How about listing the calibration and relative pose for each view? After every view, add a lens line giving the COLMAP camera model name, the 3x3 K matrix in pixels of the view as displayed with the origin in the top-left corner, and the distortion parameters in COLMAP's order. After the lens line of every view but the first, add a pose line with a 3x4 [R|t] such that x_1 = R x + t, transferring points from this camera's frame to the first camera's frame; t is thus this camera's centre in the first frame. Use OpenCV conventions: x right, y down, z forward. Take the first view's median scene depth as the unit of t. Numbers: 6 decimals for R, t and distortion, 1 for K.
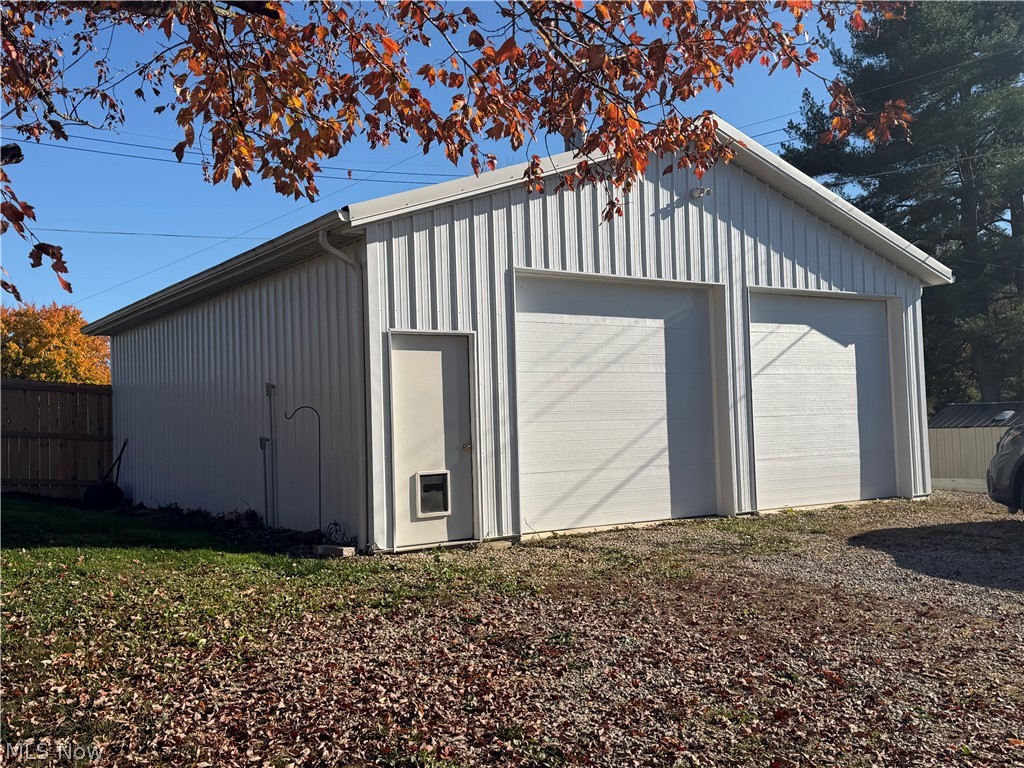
lens RADIAL K [[991.3, 0, 515.4], [0, 991.3, 390.5], [0, 0, 1]] dist [-0.008532, 0.000000]
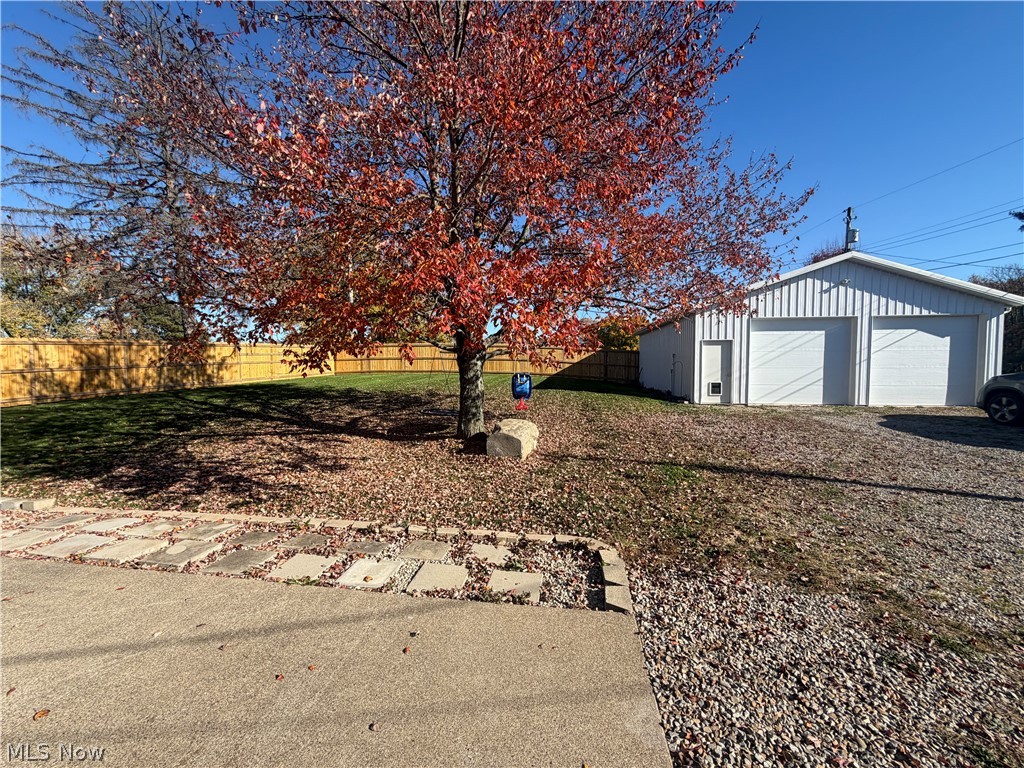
lens RADIAL K [[412.3, 0, 513.9], [0, 412.3, 384.6], [0, 0, 1]] dist [0.000339, 0.000372]
pose [[0.740693, 0.063396, -0.668846, 0.286933], [0.003830, 0.995123, 0.098563, -0.040585], [0.671833, -0.075567, 0.736838, -0.404422]]
